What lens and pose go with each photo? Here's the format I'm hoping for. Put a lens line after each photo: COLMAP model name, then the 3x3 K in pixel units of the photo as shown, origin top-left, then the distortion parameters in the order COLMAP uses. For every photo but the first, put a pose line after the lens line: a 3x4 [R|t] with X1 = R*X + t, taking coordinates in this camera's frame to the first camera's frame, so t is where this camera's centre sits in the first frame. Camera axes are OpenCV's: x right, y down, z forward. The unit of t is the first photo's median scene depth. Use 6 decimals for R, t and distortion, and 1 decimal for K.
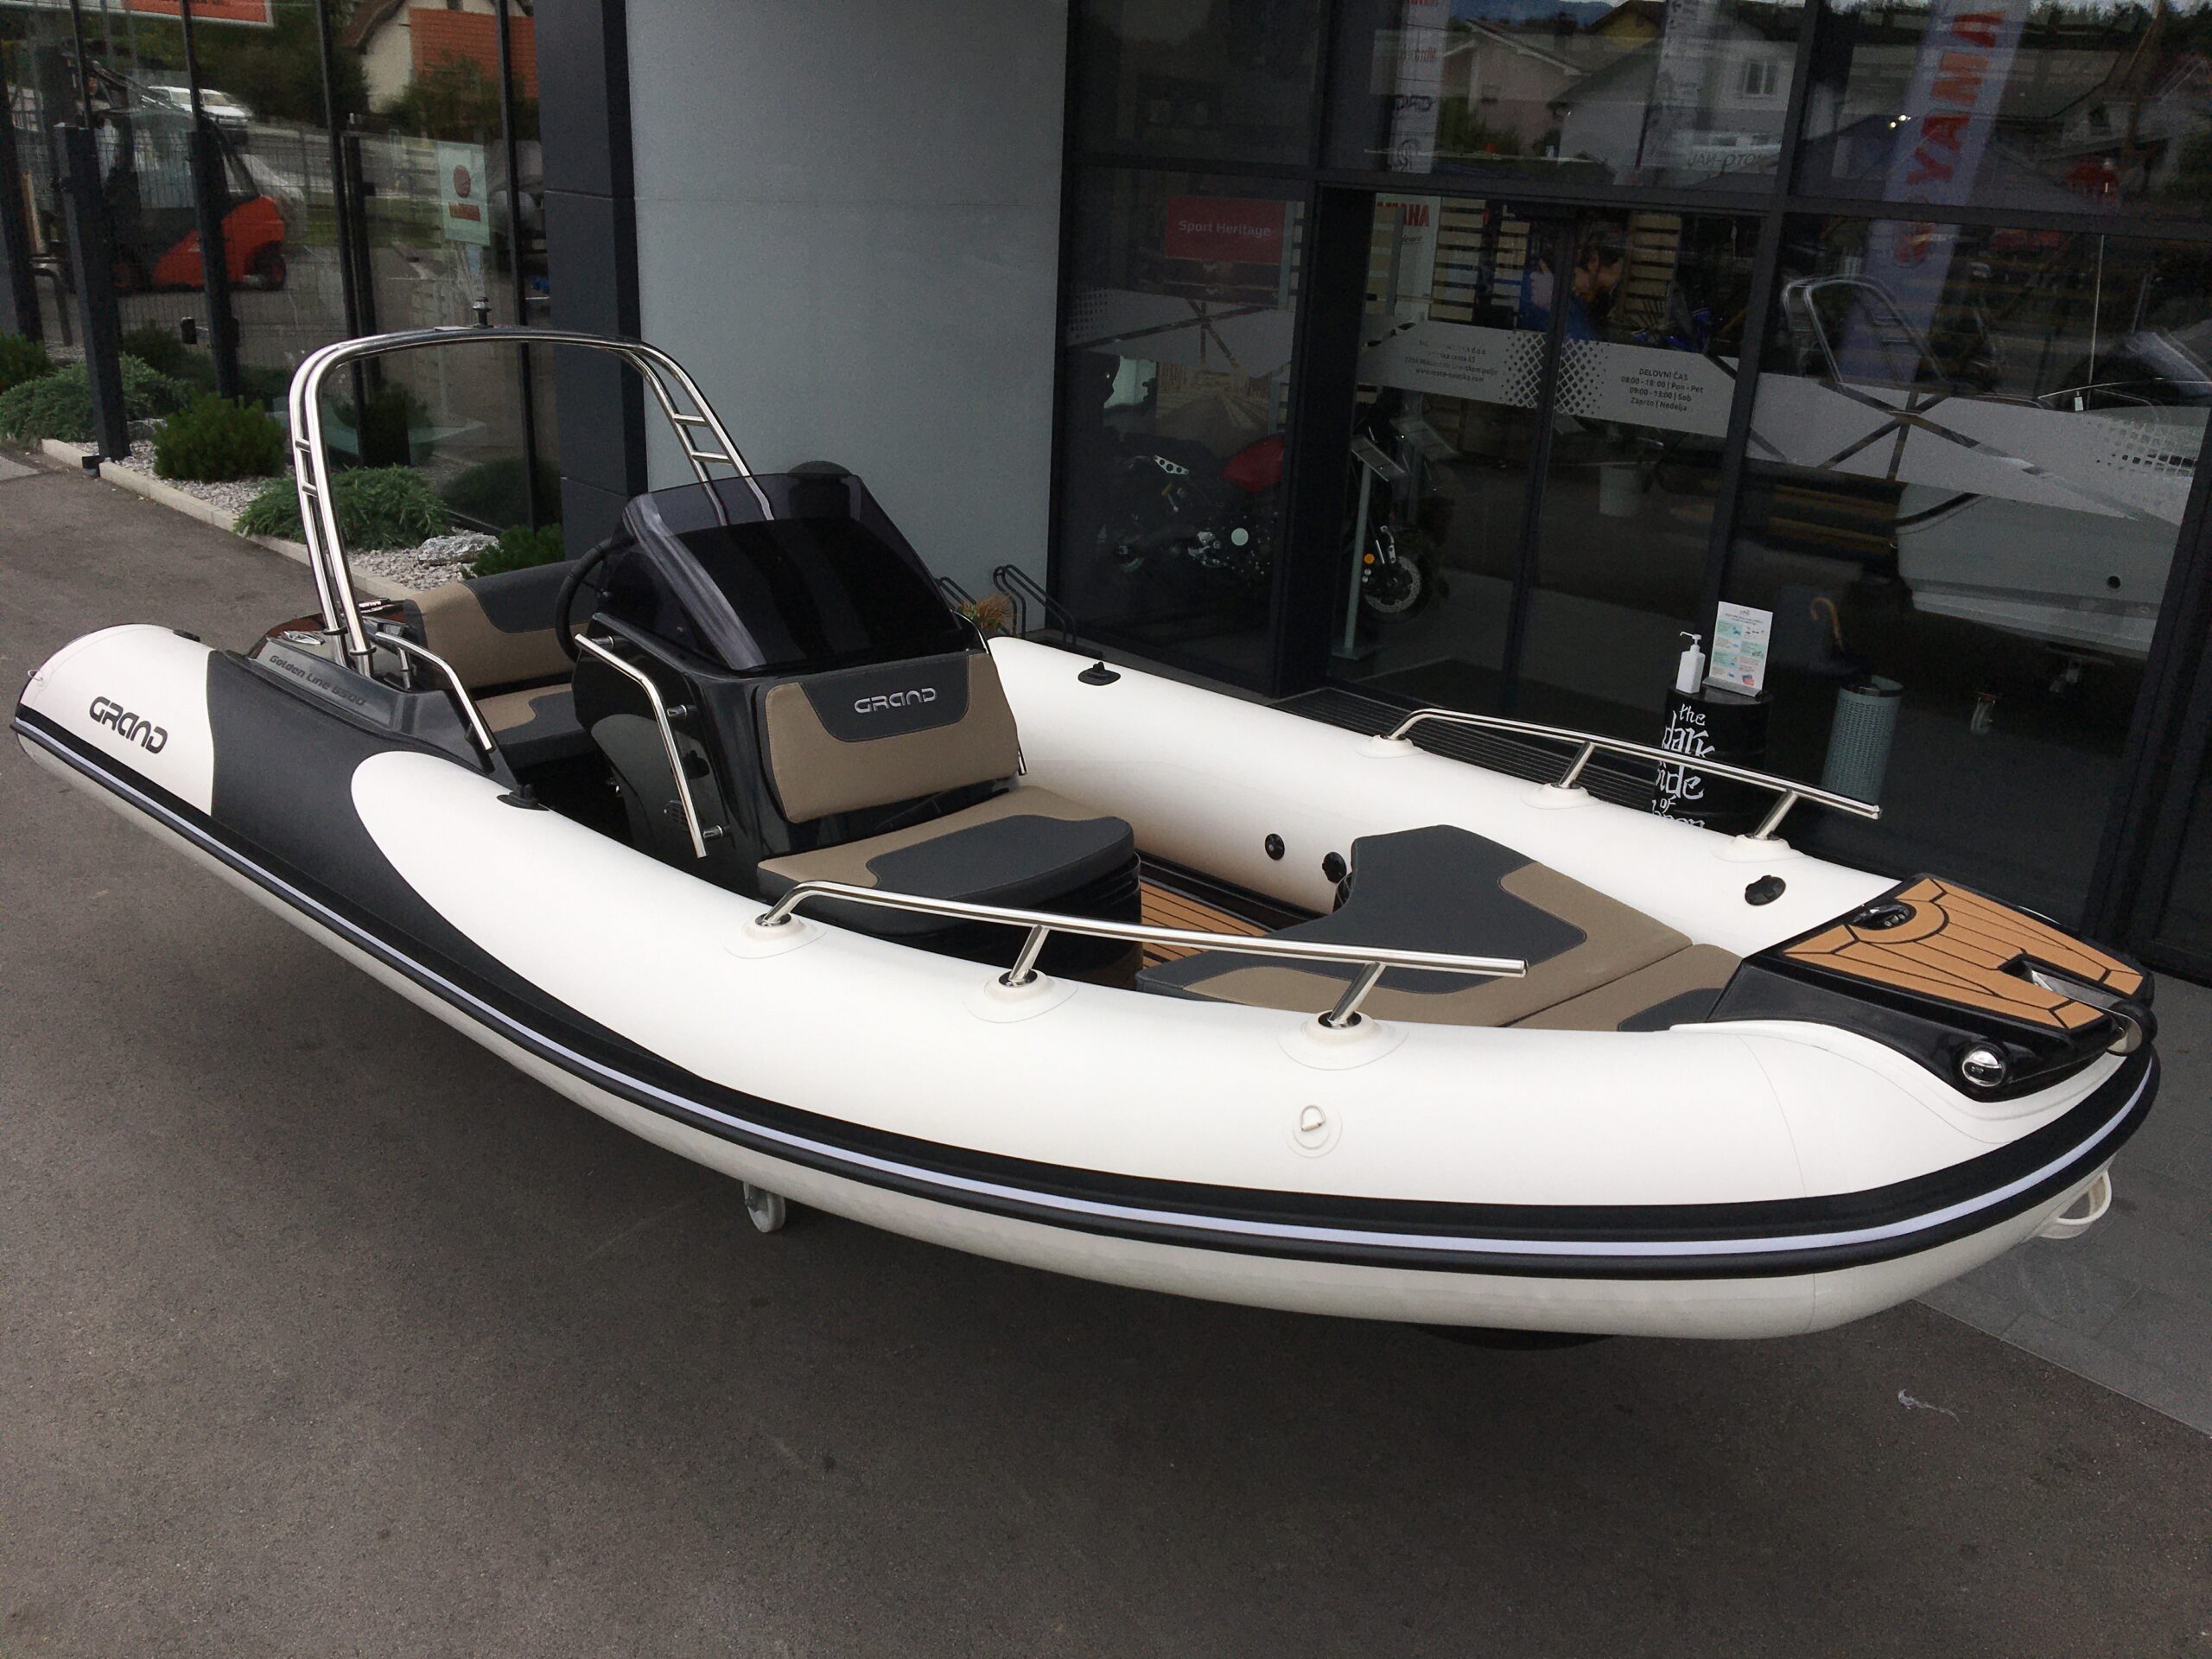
lens RADIAL K [[1853.4, 0, 1111.3], [0, 1853.4, 830.1], [0, 0, 1]] dist [0.069908, -0.098017]
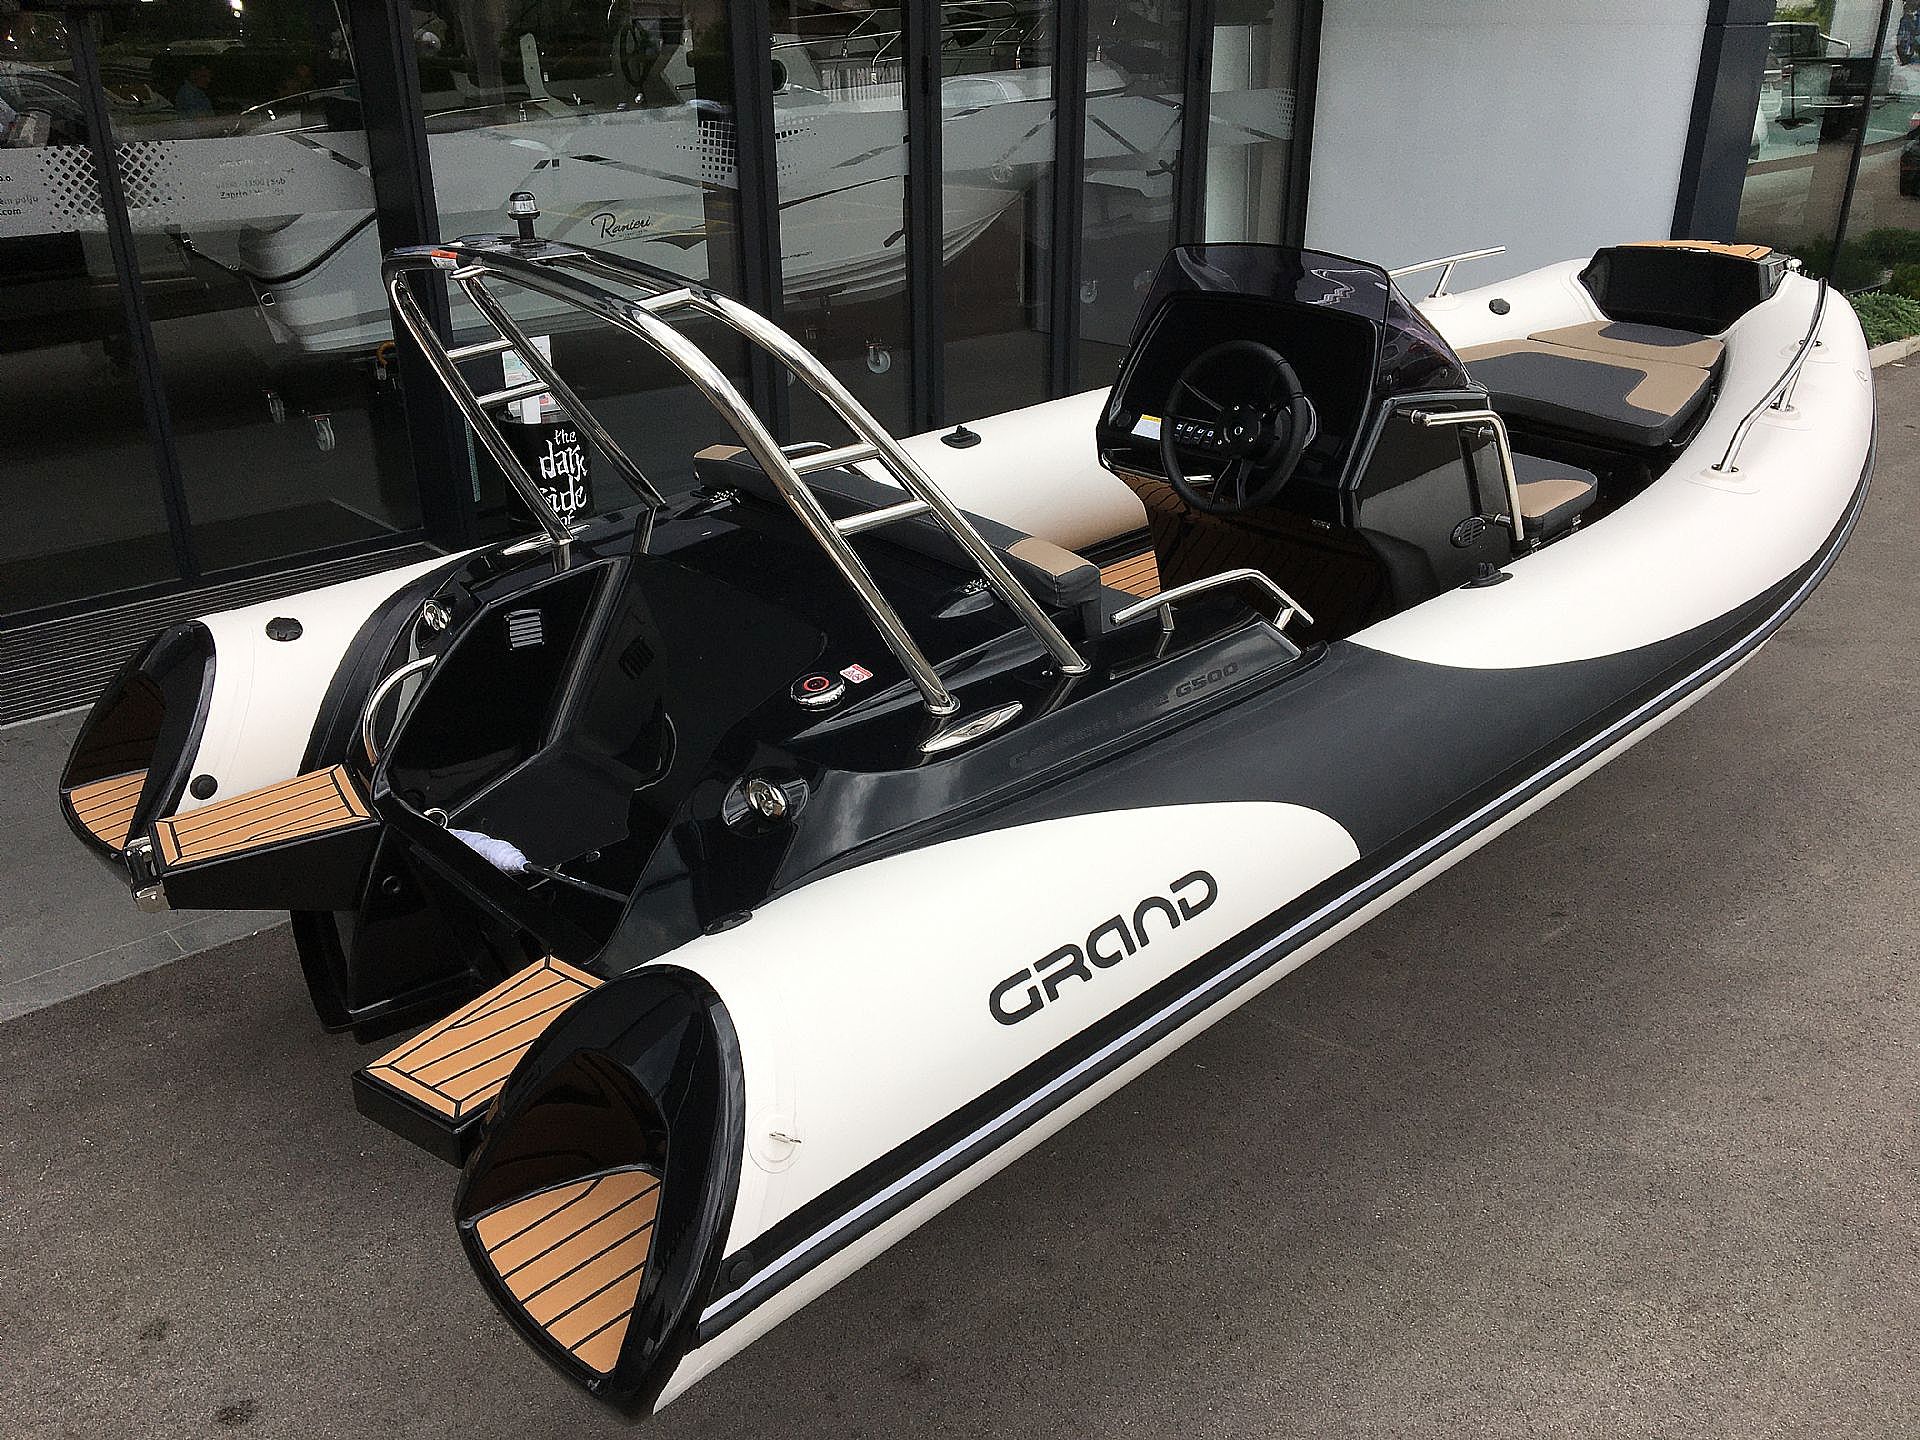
lens RADIAL K [[1608.8, 0, 956.4], [0, 1608.8, 723.5], [0, 0, 1]] dist [0.069908, -0.098017]
pose [[0.038558, -0.446443, 0.893981, -0.476483], [0.356959, 0.841770, 0.404974, -0.169072], [-0.933324, 0.303500, 0.191819, 0.466637]]
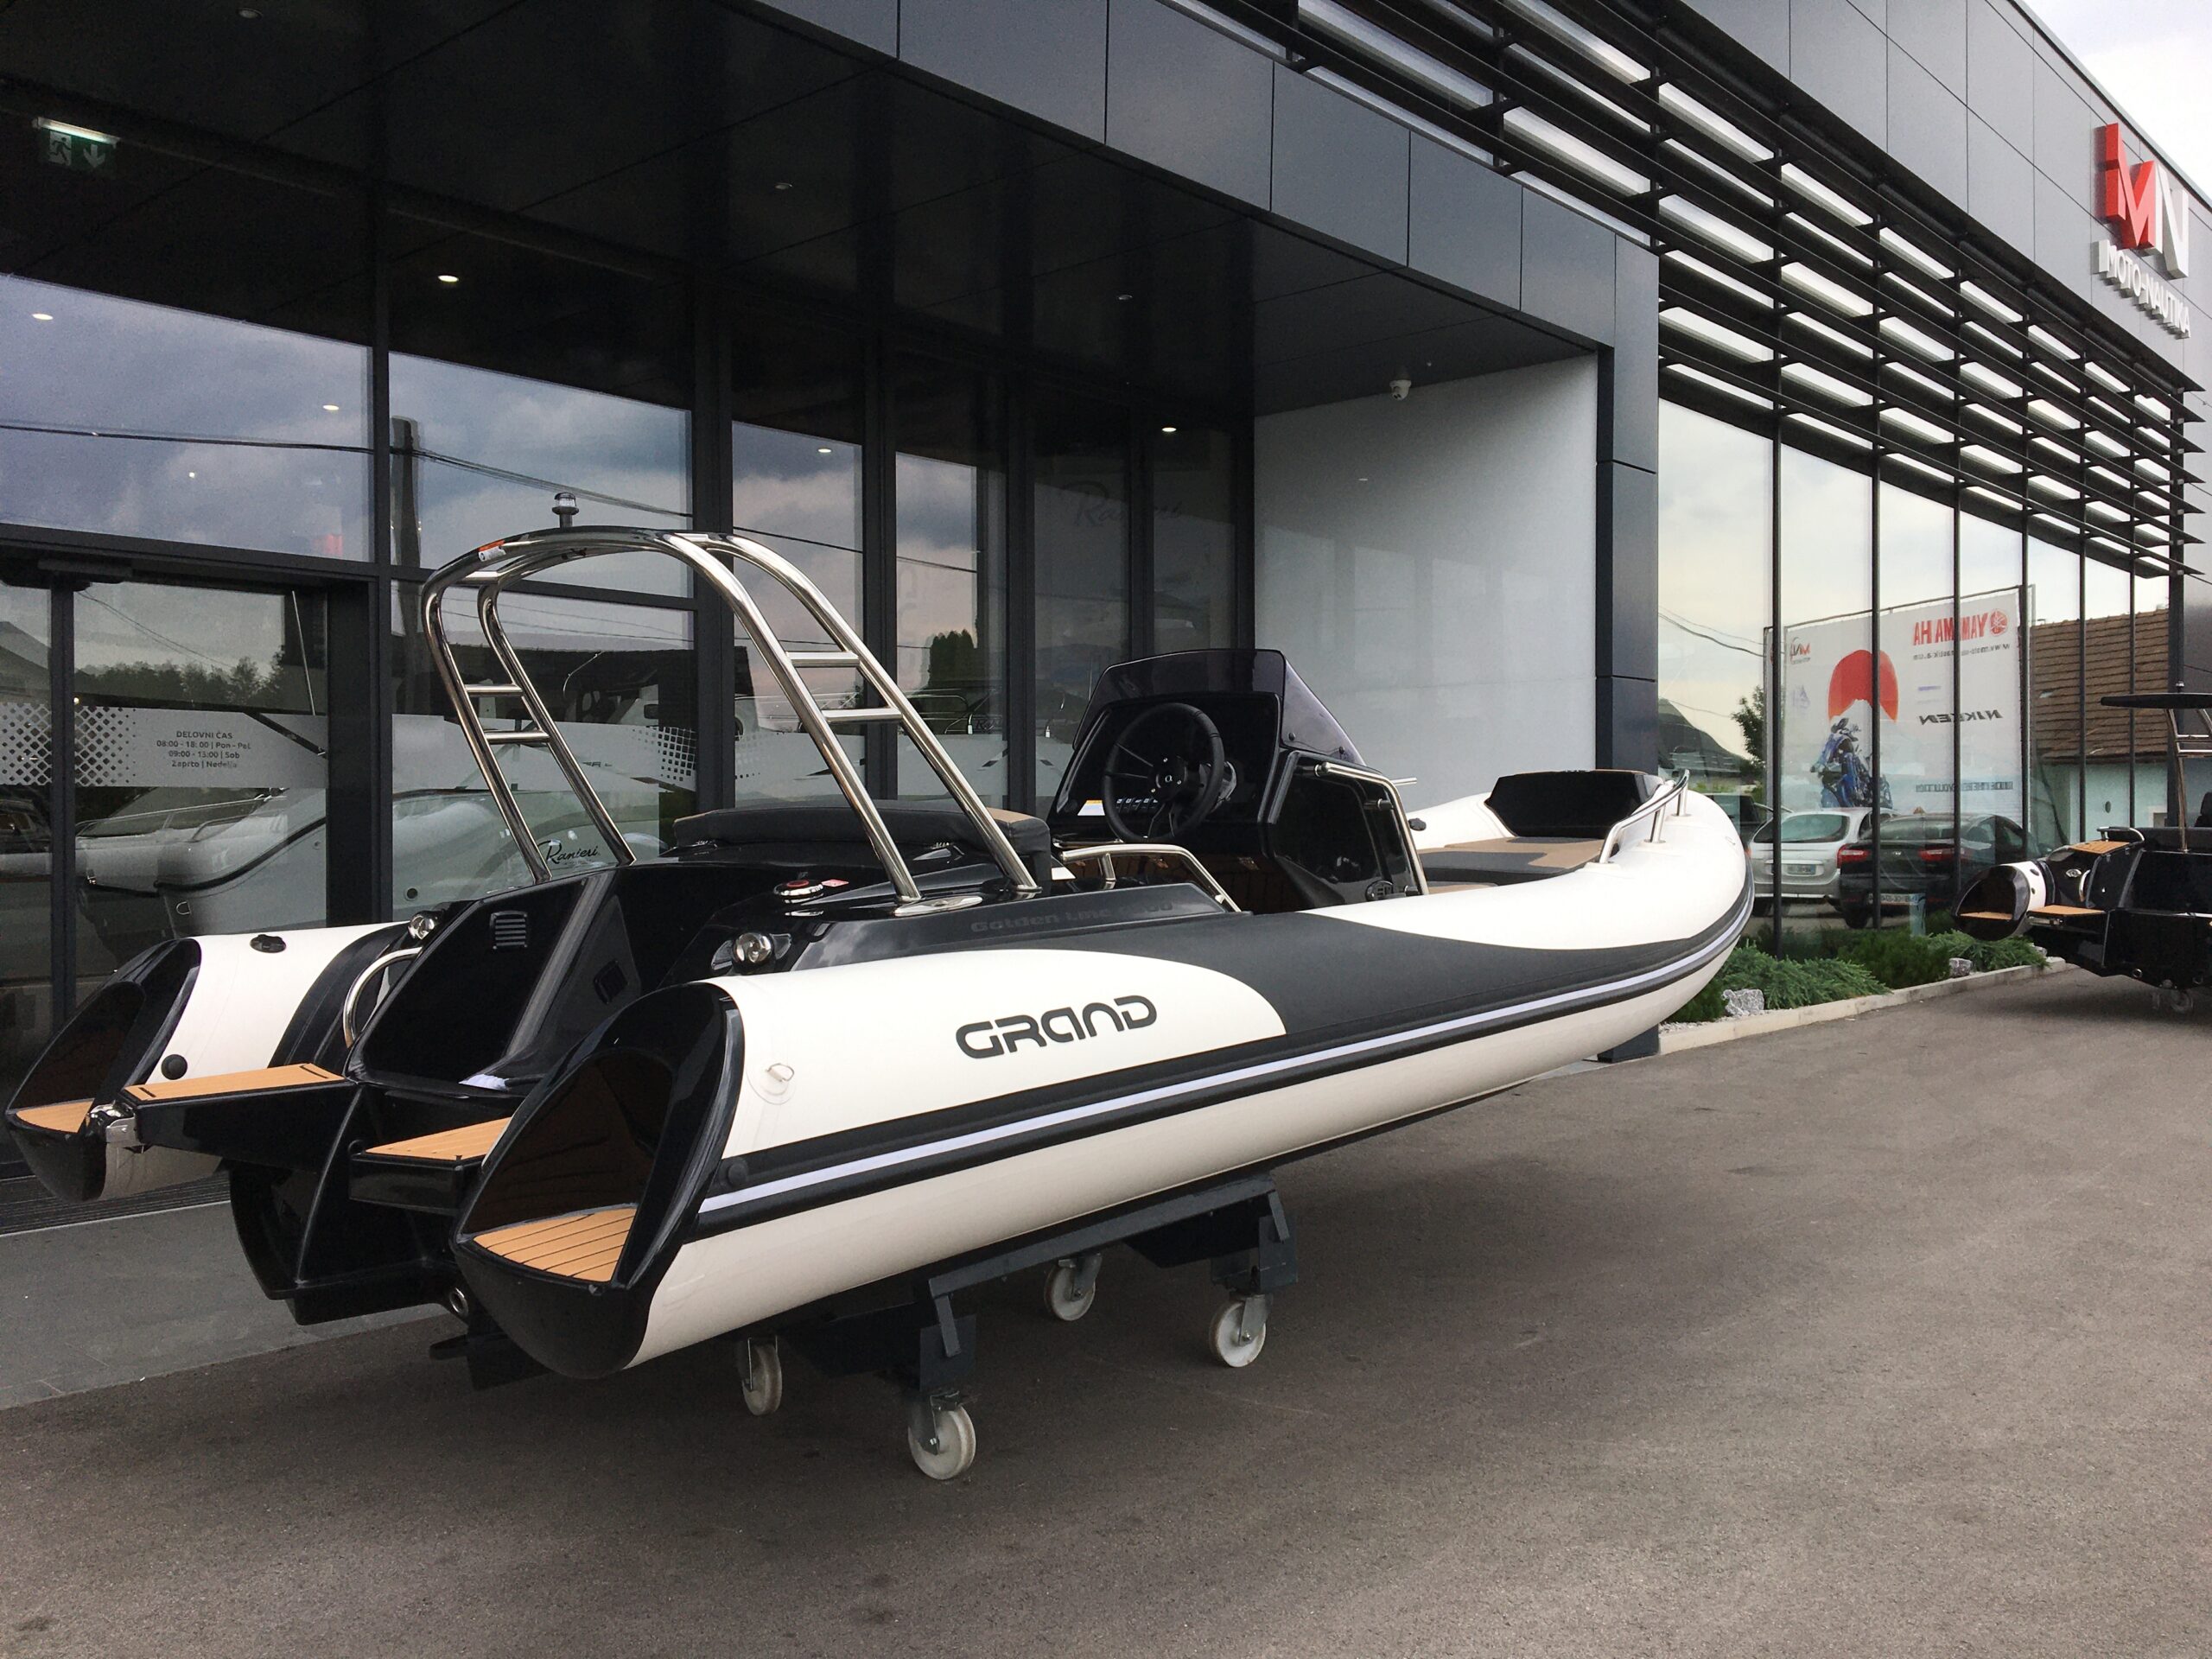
lens RADIAL K [[1853.4, 0, 1103.7], [0, 1853.4, 827.7], [0, 0, 1]] dist [0.069908, -0.098017]
pose [[-0.068446, -0.050938, 0.996354, -0.592978], [0.349711, 0.934104, 0.071779, -0.082665], [-0.934354, 0.353349, -0.046122, 0.499131]]
